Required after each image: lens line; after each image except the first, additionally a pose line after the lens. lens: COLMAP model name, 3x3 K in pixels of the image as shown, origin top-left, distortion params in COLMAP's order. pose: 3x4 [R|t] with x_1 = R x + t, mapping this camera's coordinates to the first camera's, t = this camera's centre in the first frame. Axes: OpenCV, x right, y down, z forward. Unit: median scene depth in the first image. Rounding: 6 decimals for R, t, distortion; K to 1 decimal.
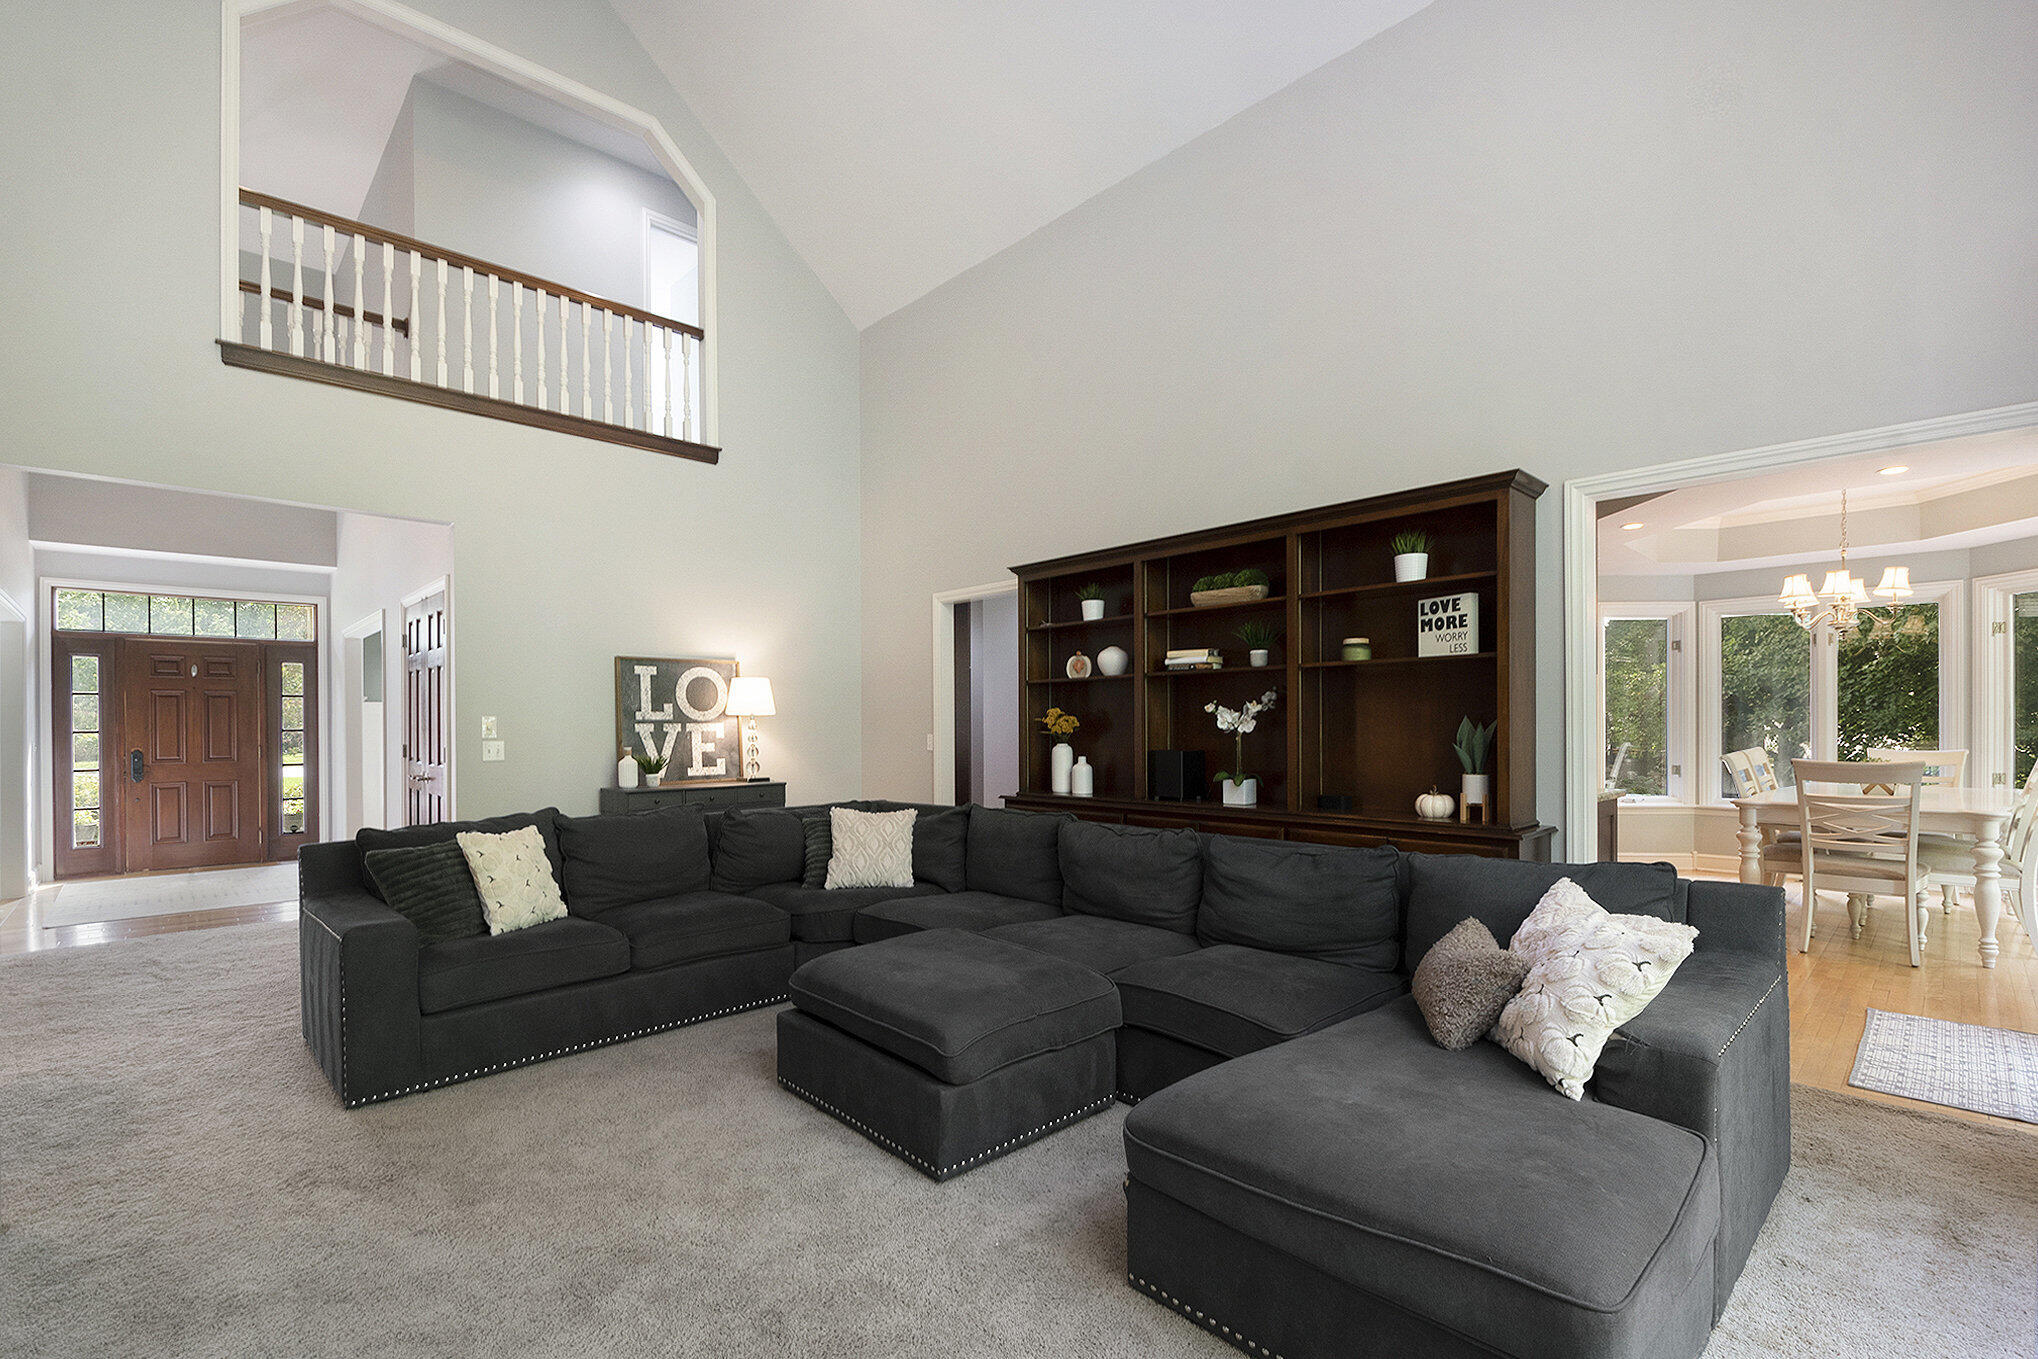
lens RADIAL K [[903.2, 0, 1010.3], [0, 903.2, 697.4], [0, 0, 1]] dist [0.003595, -0.012320]
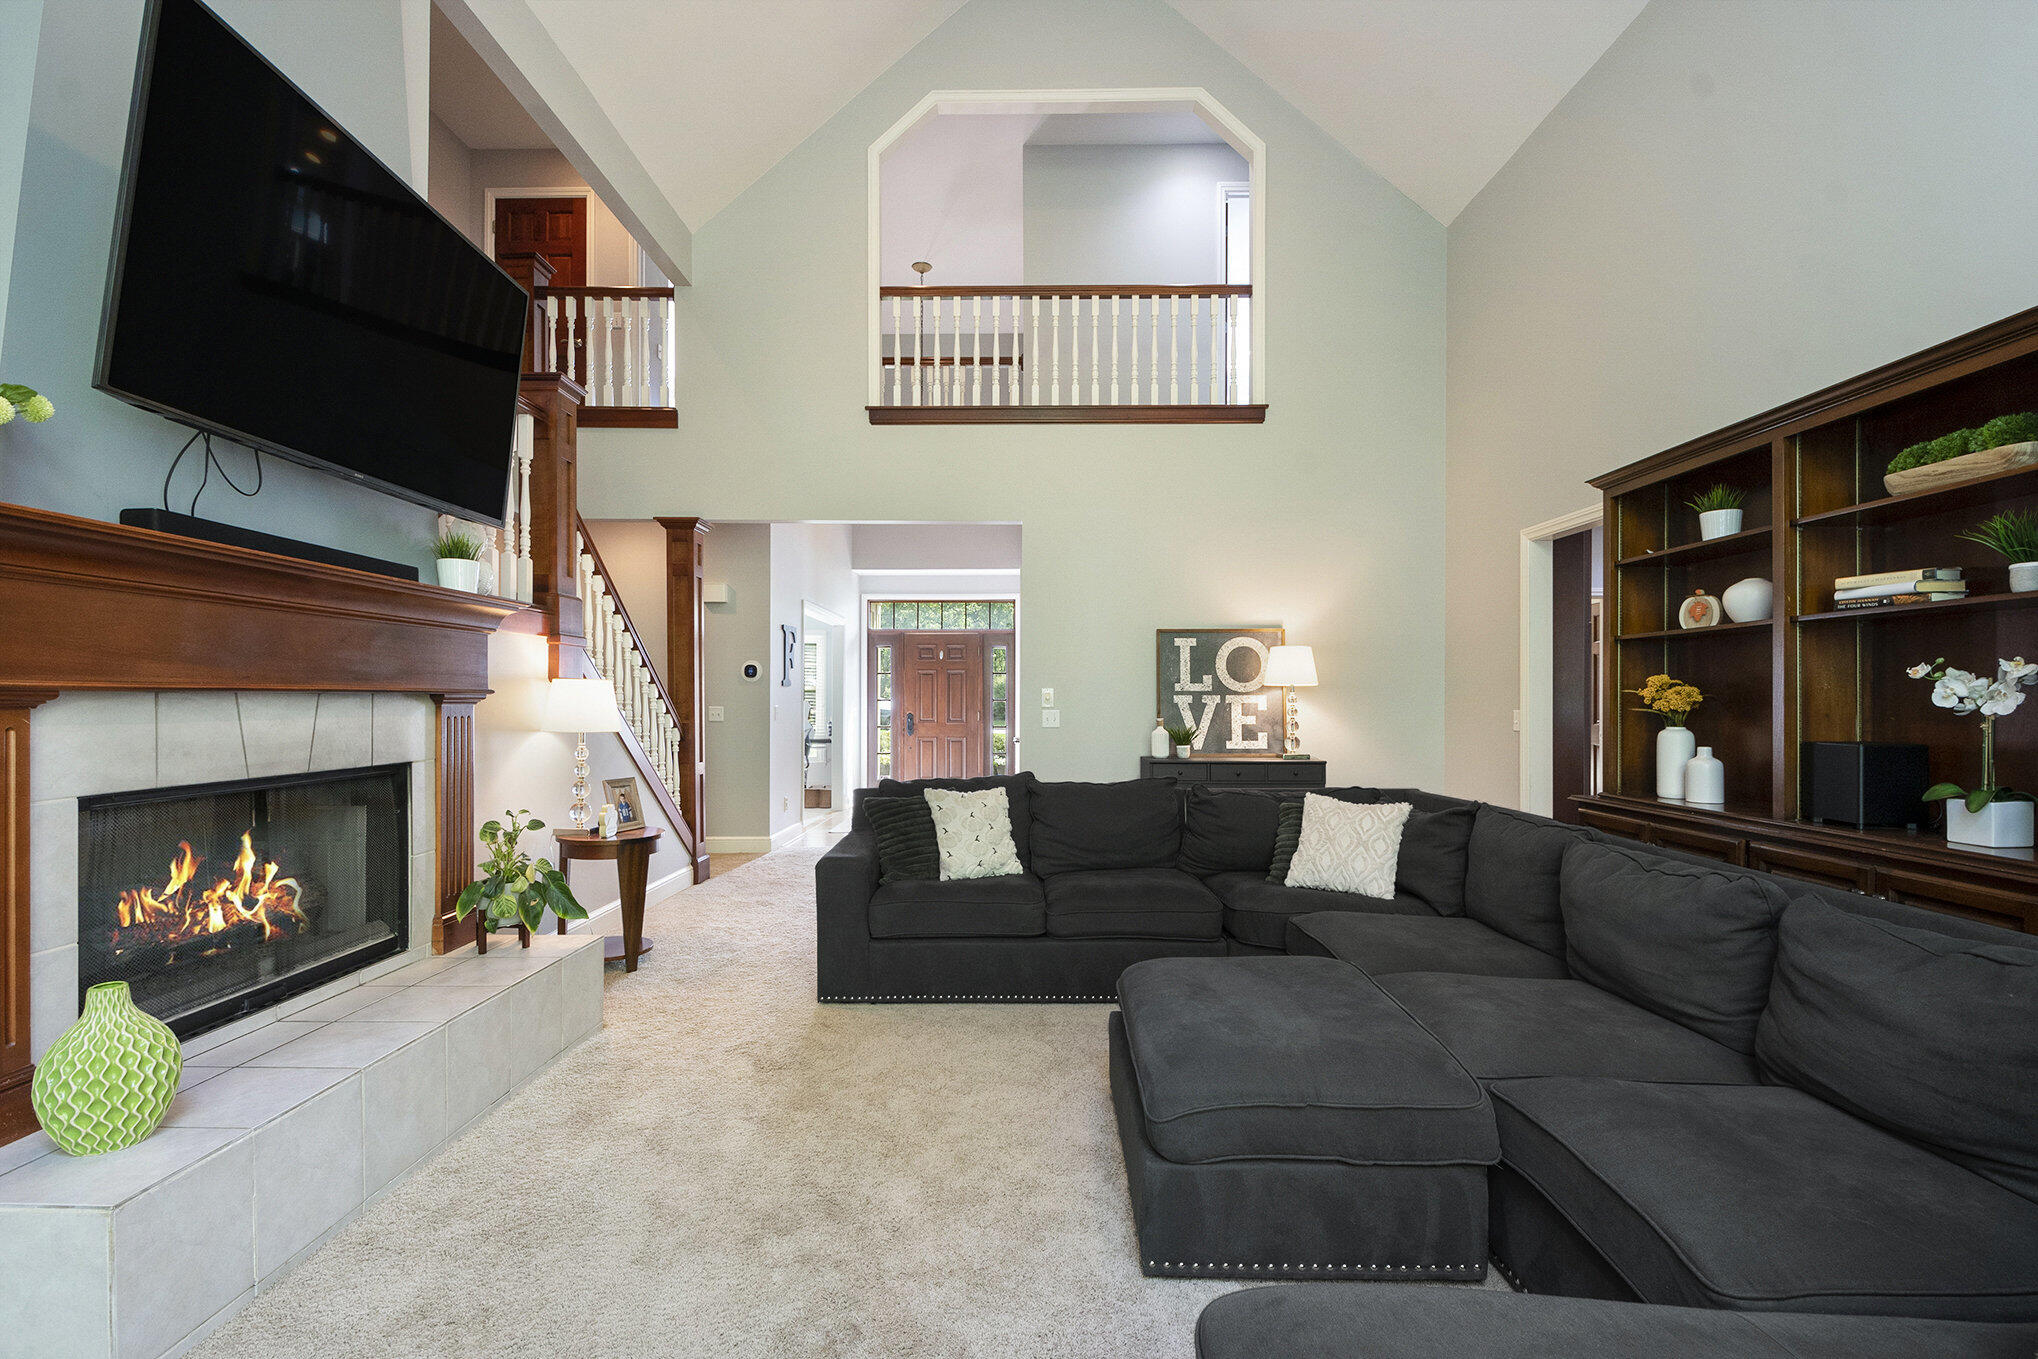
lens RADIAL K [[894.0, 0, 1009.2], [0, 894.0, 684.7], [0, 0, 1]] dist [0.000574, -0.010993]
pose [[0.710274, -0.004109, -0.703914, 0.194977], [0.015903, 0.999821, 0.010210, 0.005056], [0.703746, -0.018447, 0.710212, 0.186391]]
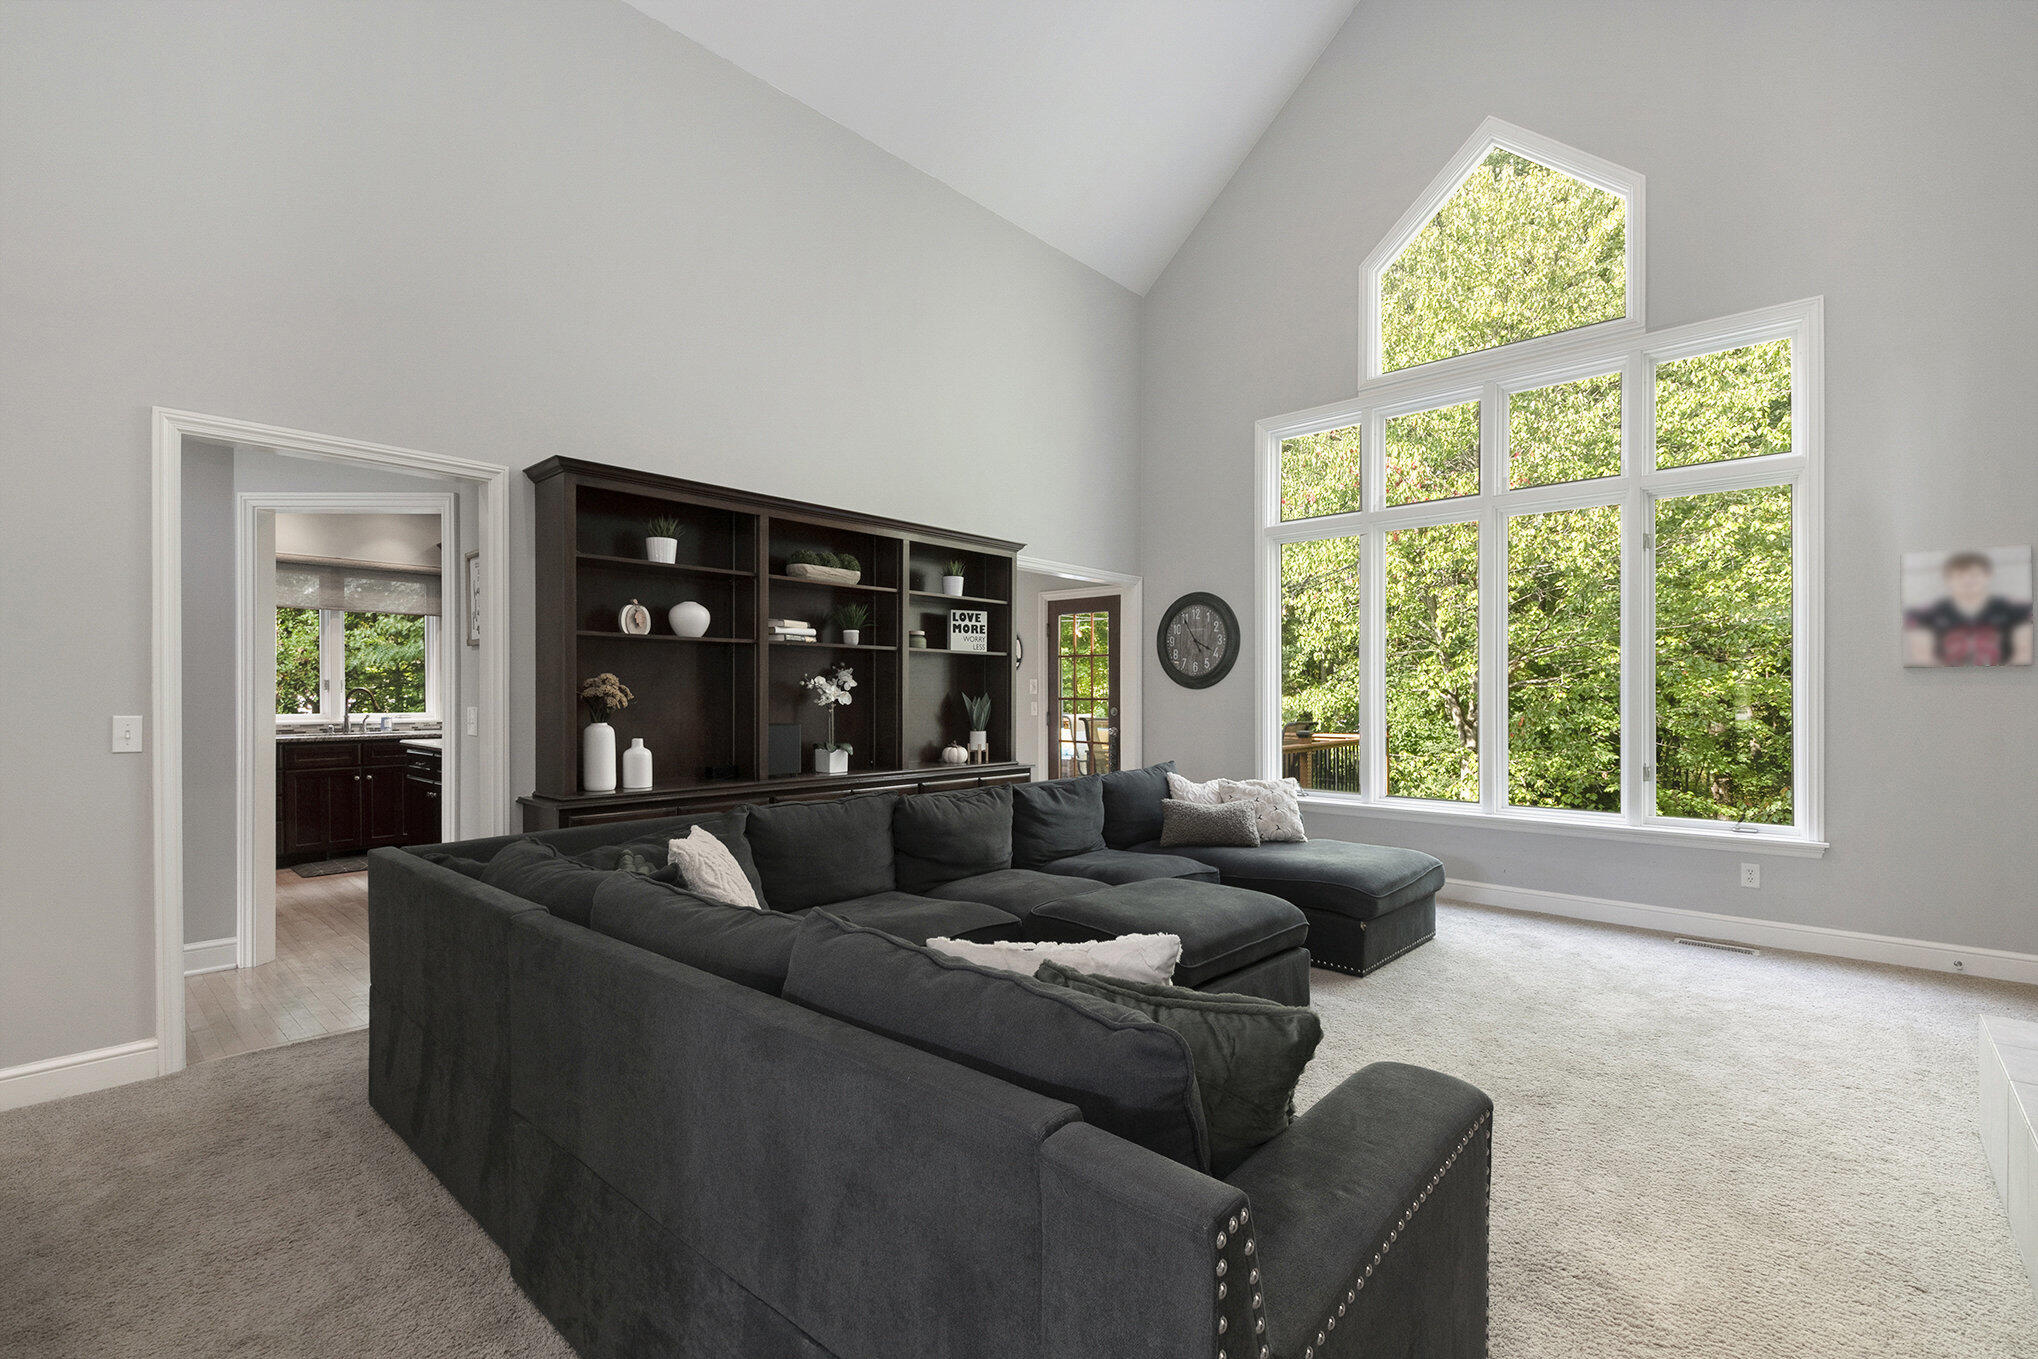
lens RADIAL K [[903.2, 0, 1010.3], [0, 903.2, 697.4], [0, 0, 1]] dist [0.003595, -0.012320]
pose [[-0.070772, 0.005004, 0.997480, -0.769259], [-0.032984, 0.999429, -0.007354, 0.028911], [-0.996947, -0.033421, -0.070567, 0.813663]]
